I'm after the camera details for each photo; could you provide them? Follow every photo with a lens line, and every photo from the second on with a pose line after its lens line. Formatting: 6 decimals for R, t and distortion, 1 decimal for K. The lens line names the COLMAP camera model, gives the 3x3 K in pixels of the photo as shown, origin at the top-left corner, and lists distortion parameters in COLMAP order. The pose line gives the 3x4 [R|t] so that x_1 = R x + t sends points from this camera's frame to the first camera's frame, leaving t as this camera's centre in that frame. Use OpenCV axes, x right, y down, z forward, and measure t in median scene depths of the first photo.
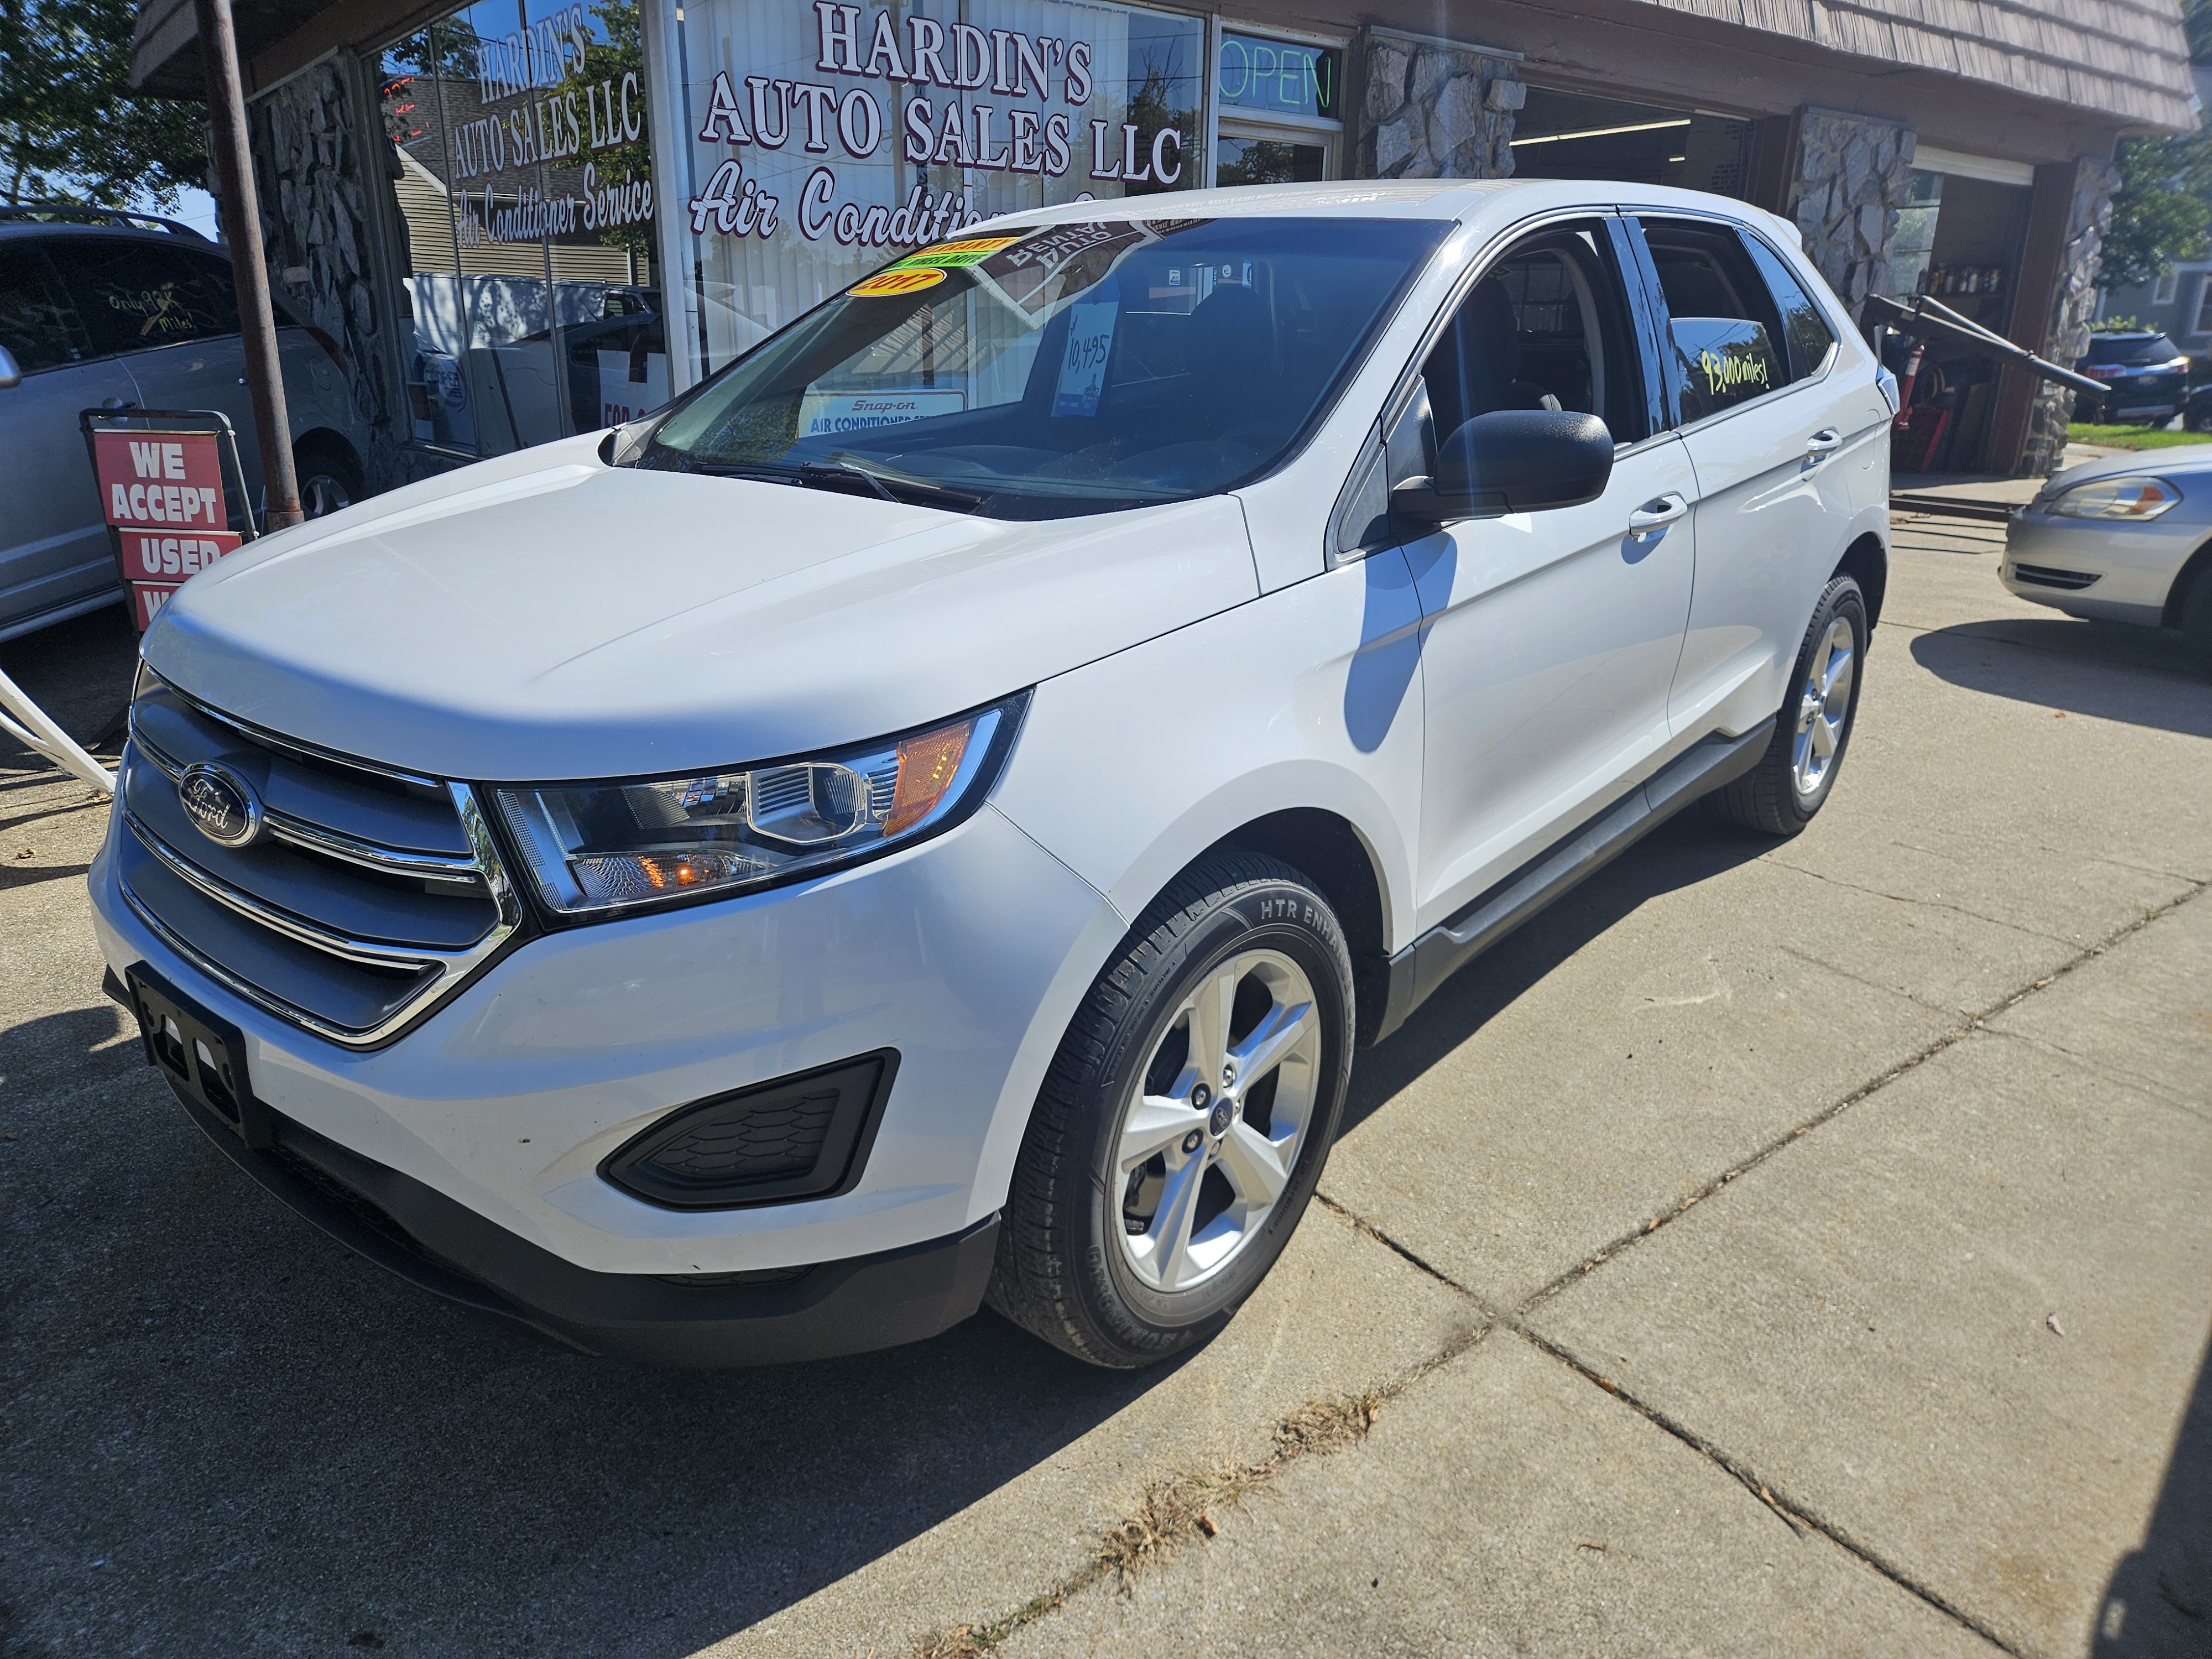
lens RADIAL K [[1449.1, 0, 1106.0], [0, 1449.1, 829.5], [0, 0, 1]] dist [0.053505, -0.083154]
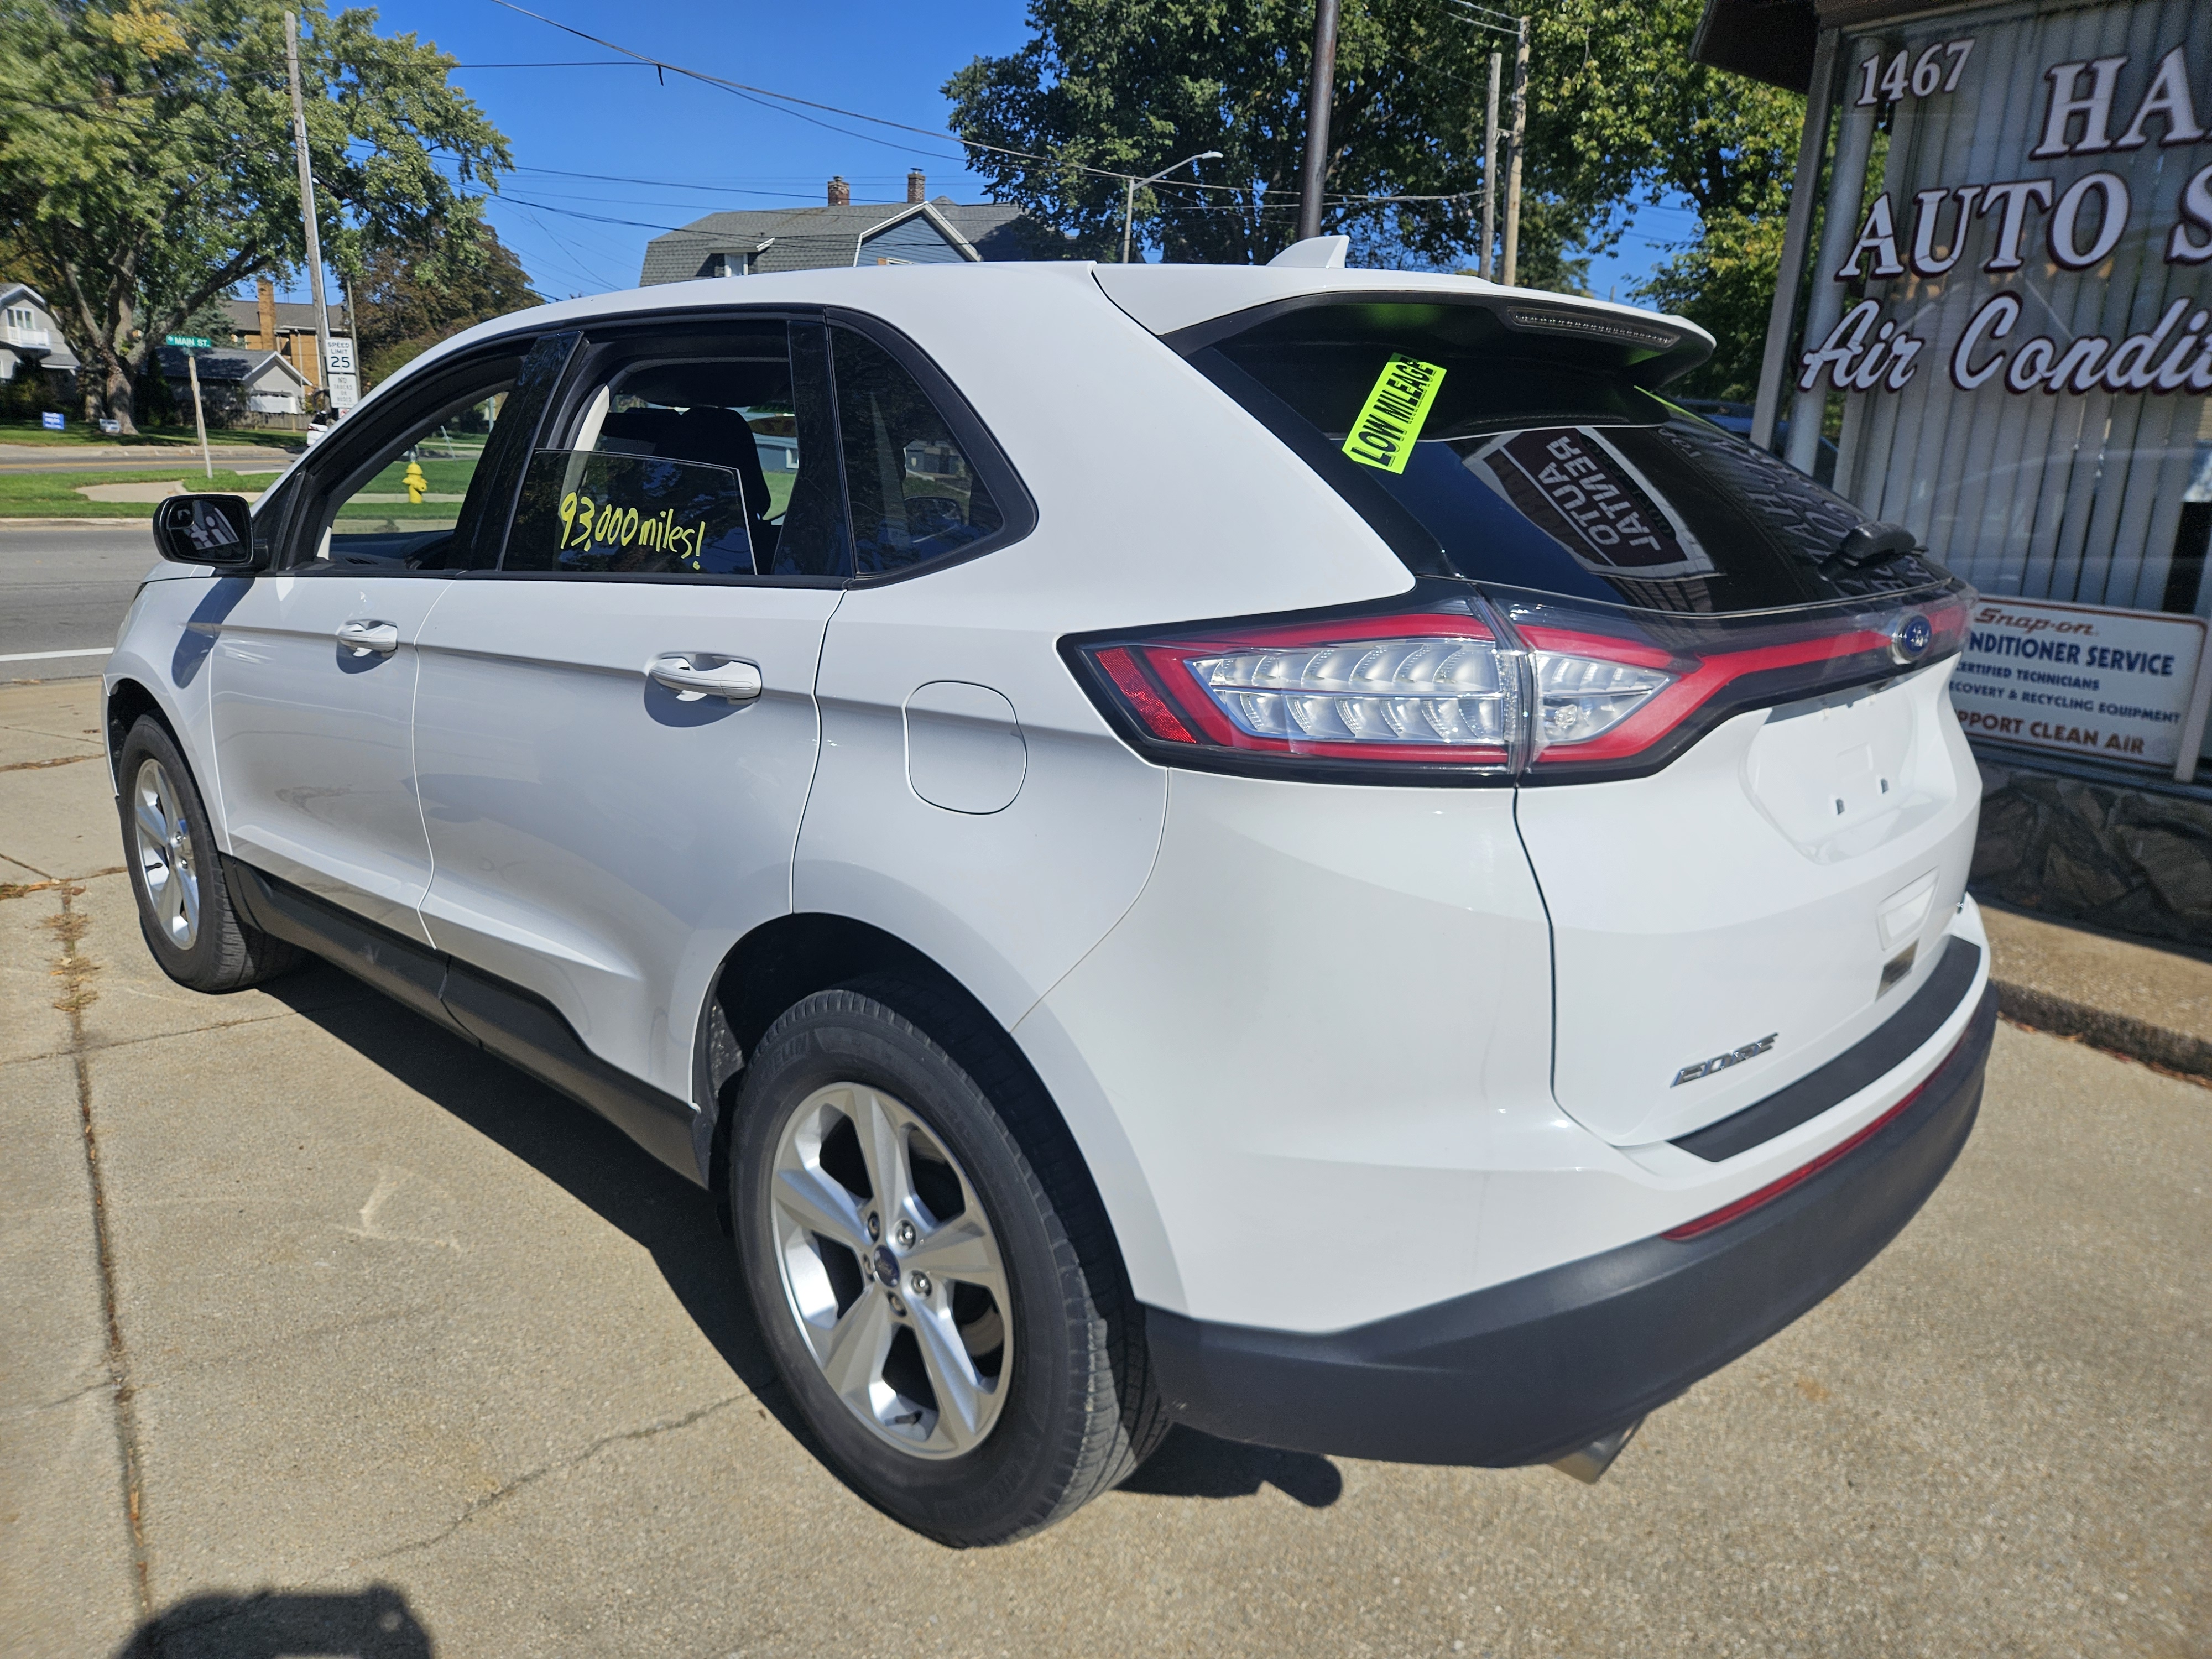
lens RADIAL K [[1473.2, 0, 1081.9], [0, 1473.2, 810.4], [0, 0, 1]] dist [0.046767, -0.041544]
pose [[-0.047470, 0.232630, -0.971406, 0.614962], [-0.365989, 0.900821, 0.233611, -0.236419], [0.929408, 0.366613, 0.042378, 0.660652]]
